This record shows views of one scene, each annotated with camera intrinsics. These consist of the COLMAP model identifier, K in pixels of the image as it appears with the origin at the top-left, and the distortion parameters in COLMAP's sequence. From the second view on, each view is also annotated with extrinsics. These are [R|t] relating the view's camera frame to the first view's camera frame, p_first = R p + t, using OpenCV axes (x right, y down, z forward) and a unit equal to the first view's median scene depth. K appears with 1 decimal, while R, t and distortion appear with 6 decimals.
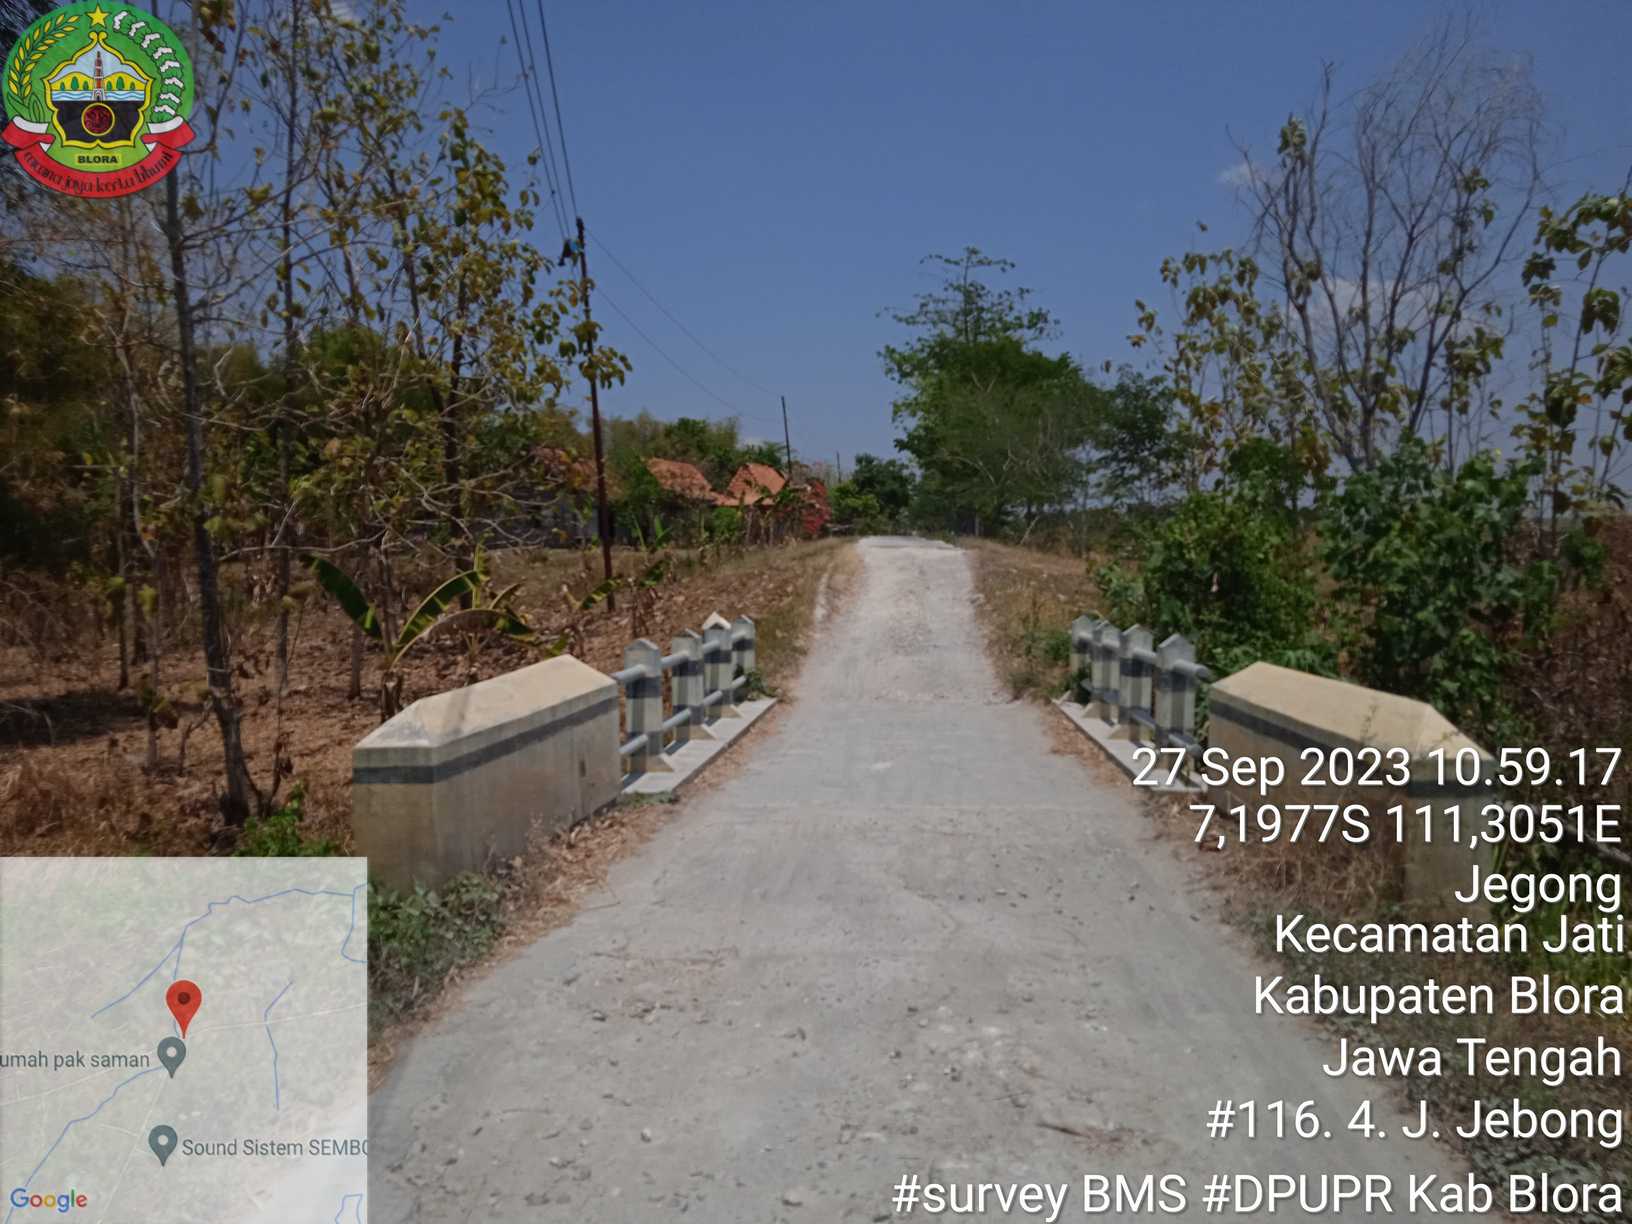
lens RADIAL K [[1336.5, 0, 815.9], [0, 1336.5, 602.9], [0, 0, 1]] dist [0.033659, -0.021892]
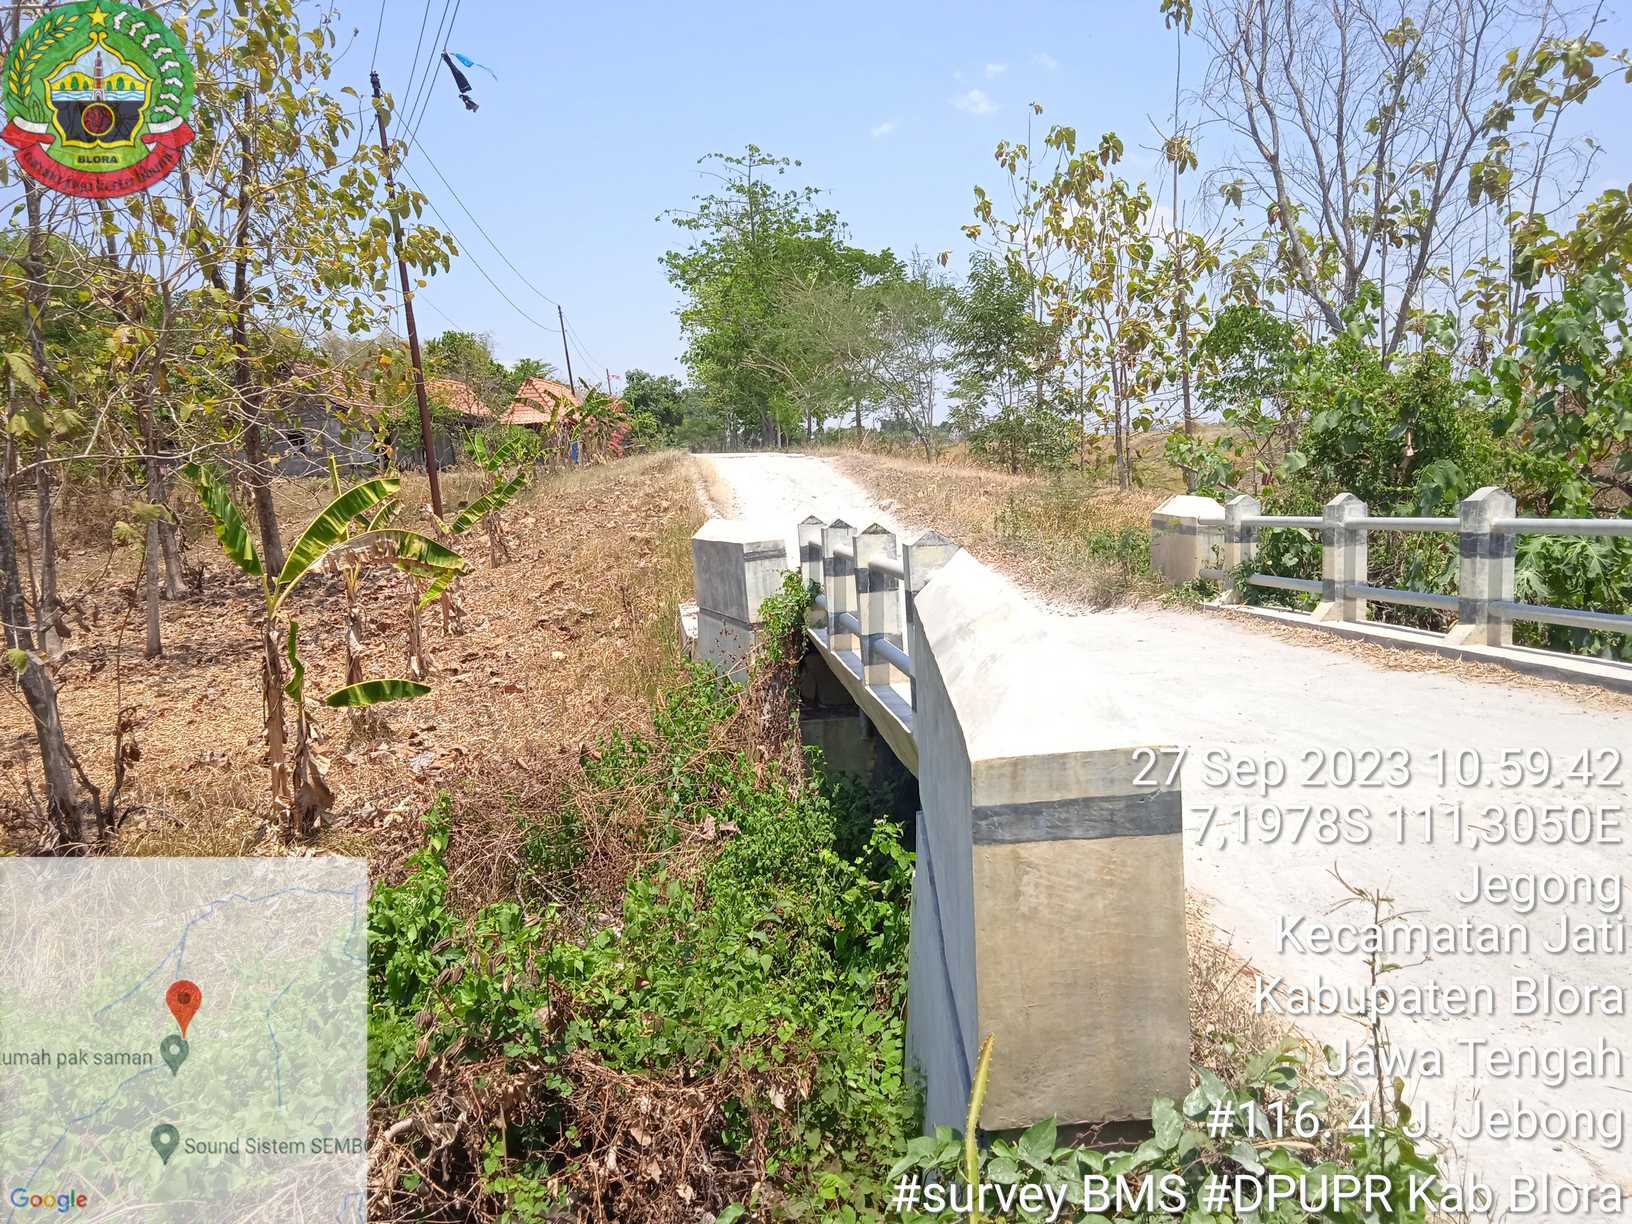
lens RADIAL K [[1336.5, 0, 815.9], [0, 1336.5, 602.9], [0, 0, 1]] dist [0.033659, -0.021892]
pose [[0.981226, -0.055430, 0.184724, -0.074538], [0.044907, 0.997147, 0.060676, 0.005228], [-0.187561, -0.051242, 0.980916, 0.096916]]
